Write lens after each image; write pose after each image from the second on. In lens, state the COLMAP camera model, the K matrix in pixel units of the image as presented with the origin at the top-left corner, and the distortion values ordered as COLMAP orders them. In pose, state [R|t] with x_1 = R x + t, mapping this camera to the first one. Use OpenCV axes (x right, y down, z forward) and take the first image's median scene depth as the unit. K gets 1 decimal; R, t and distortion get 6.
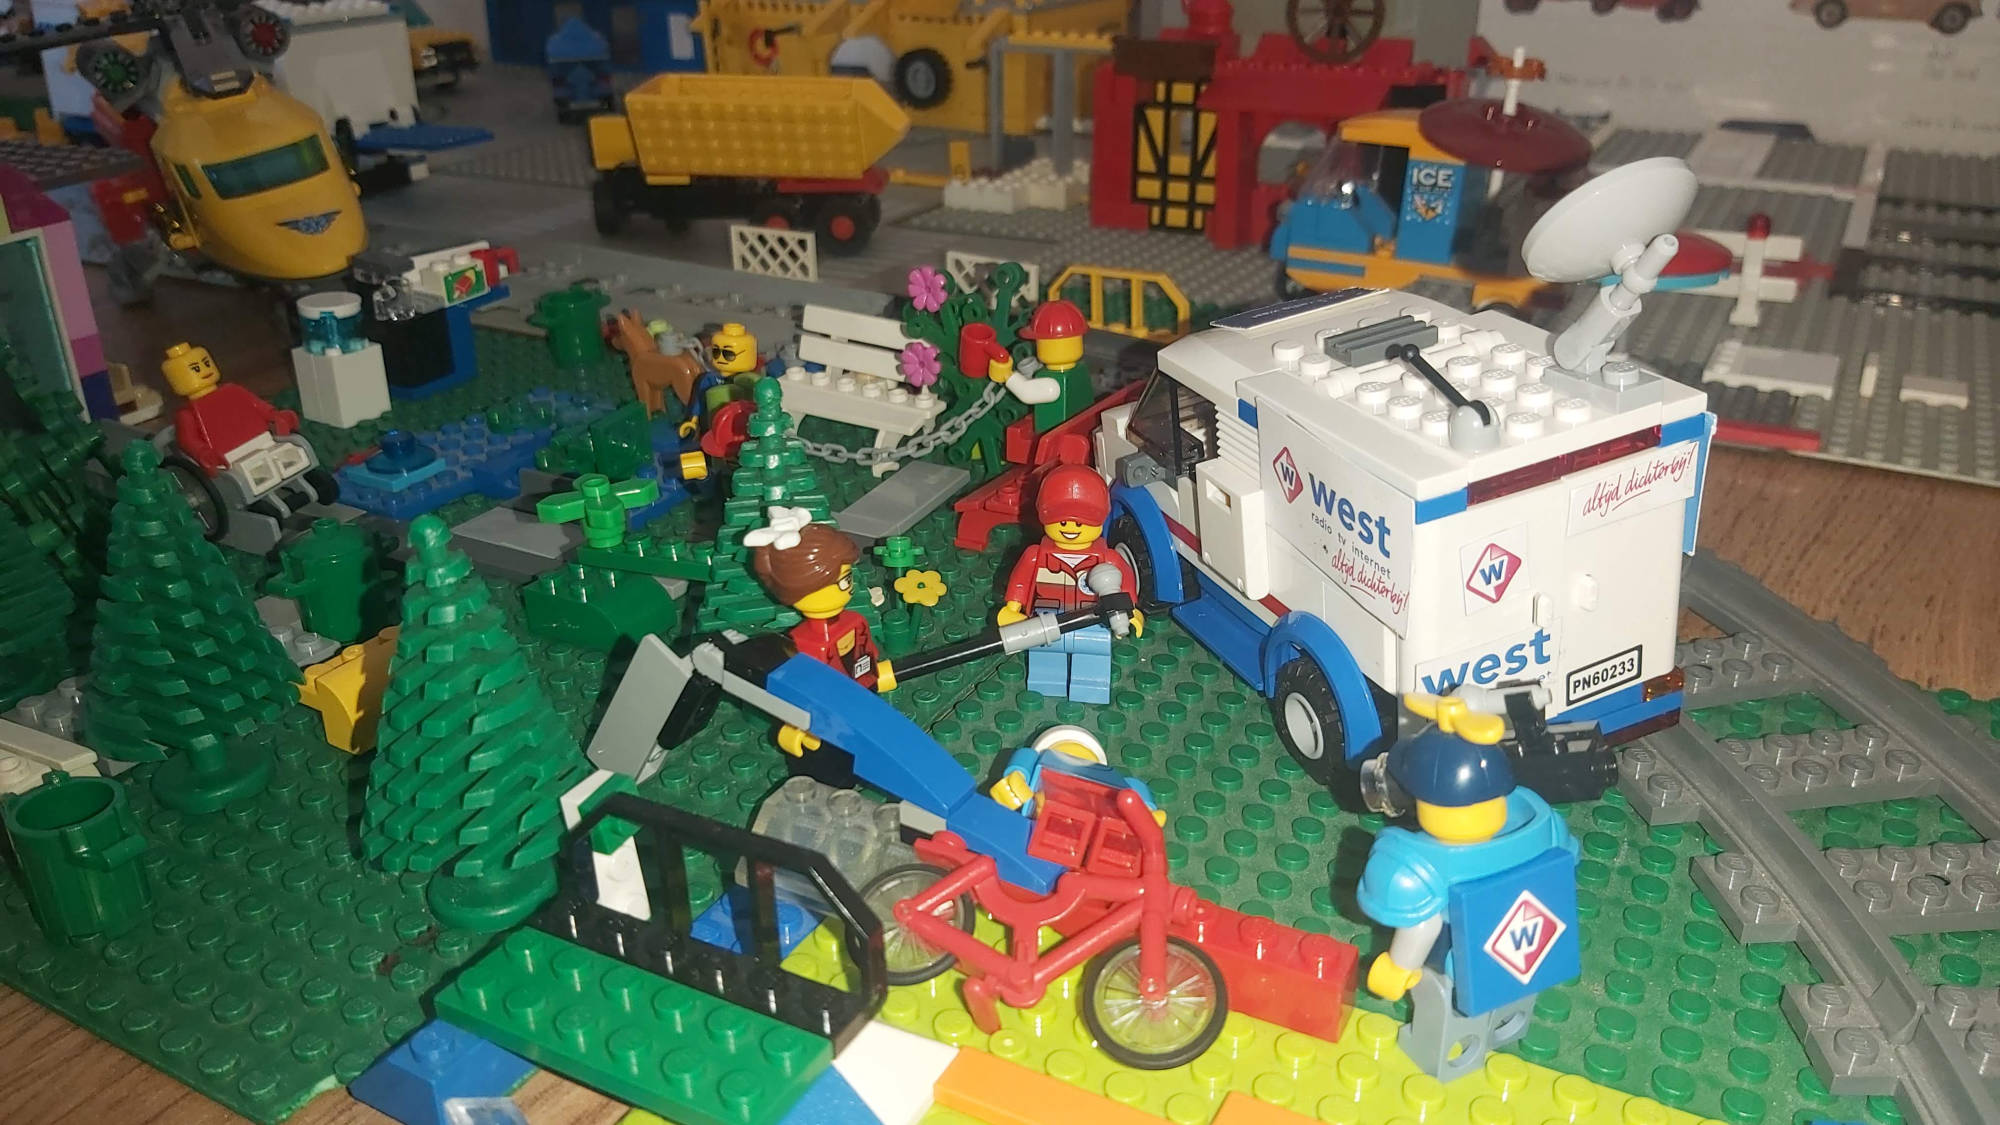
lens RADIAL K [[1581.4, 0, 990.0], [0, 1581.4, 558.5], [0, 0, 1]] dist [0.077250, -0.199542]
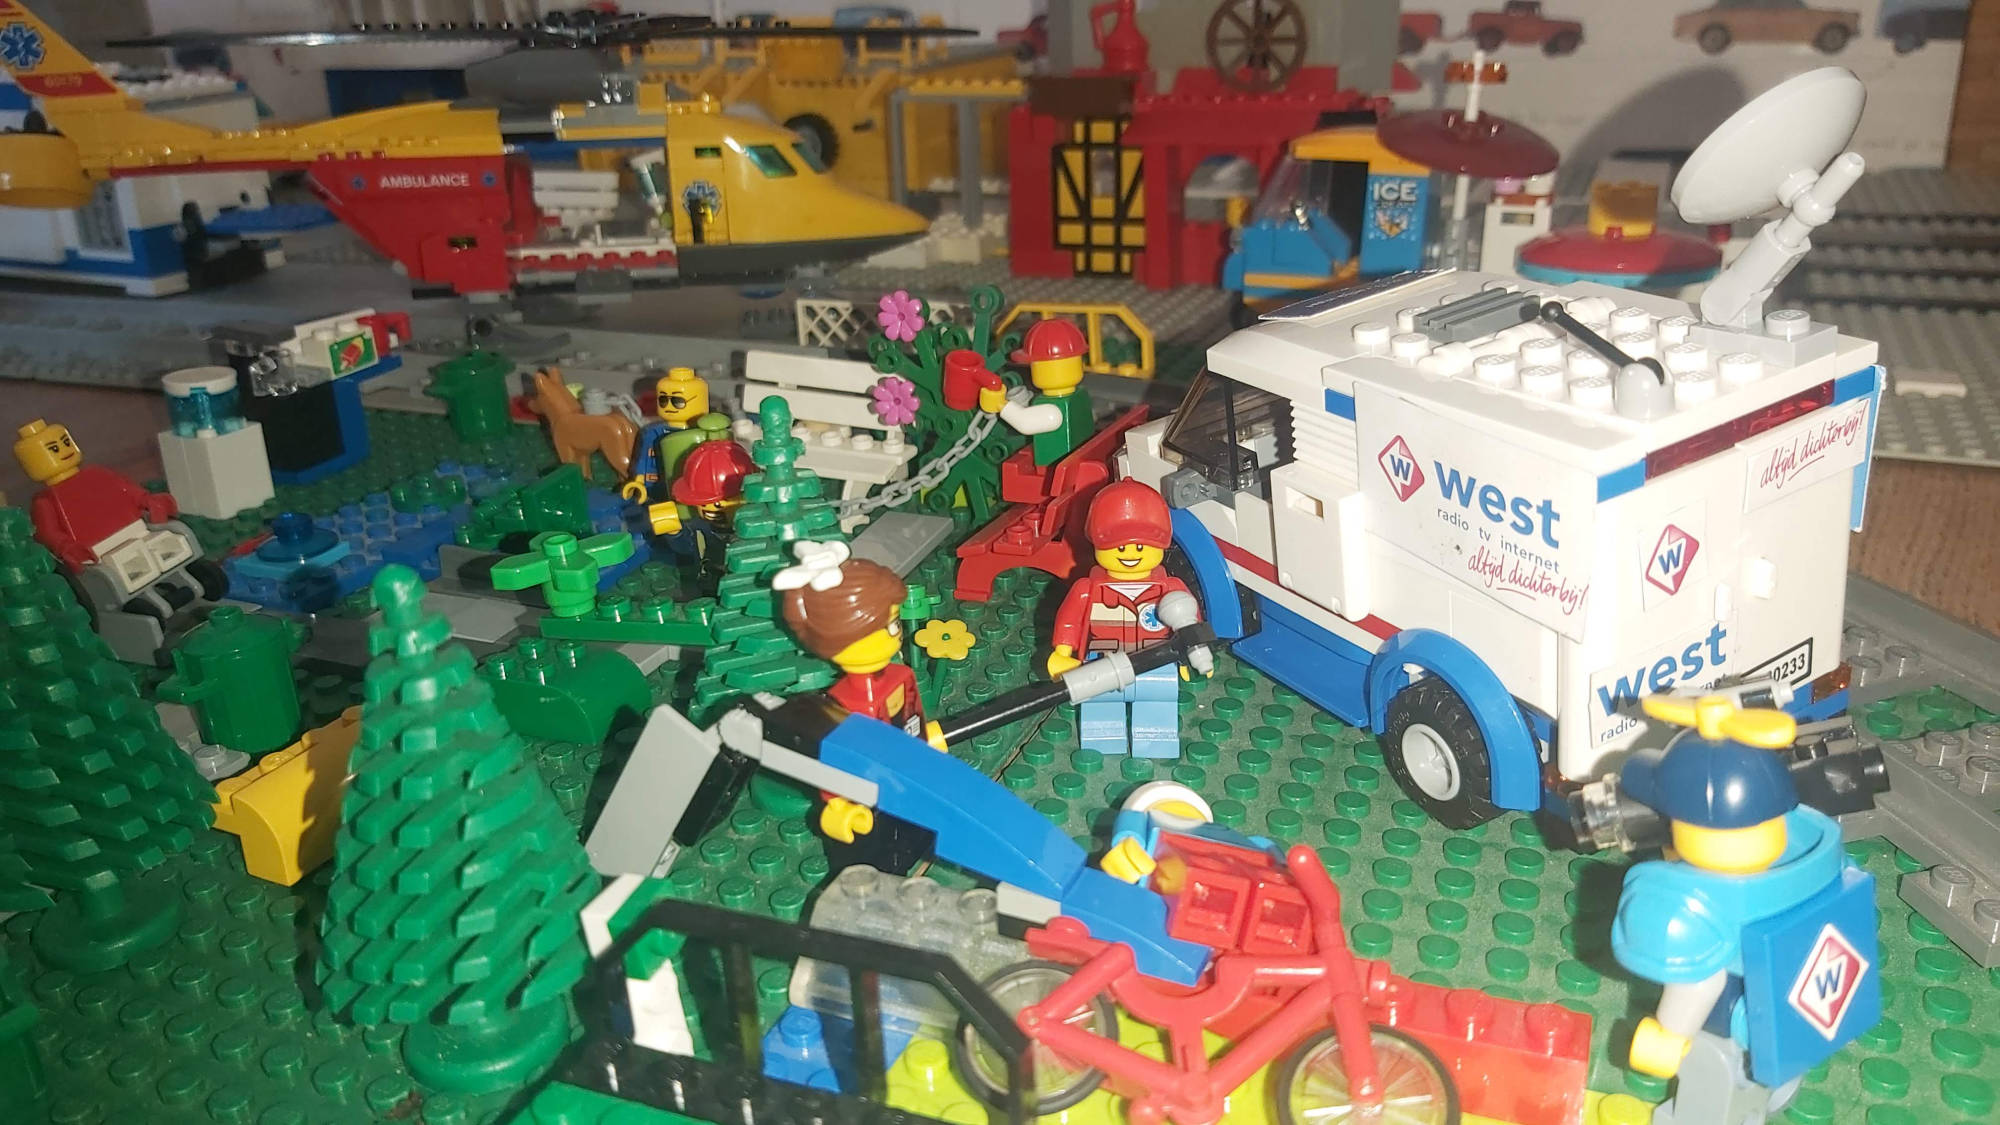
lens RADIAL K [[1581.4, 0, 990.0], [0, 1581.4, 558.5], [0, 0, 1]] dist [0.077250, -0.199542]
pose [[0.994077, -0.061952, 0.089293, -0.107747], [0.067086, 0.996192, -0.055685, 0.027479], [-0.085503, 0.061346, 0.994448, 0.156007]]
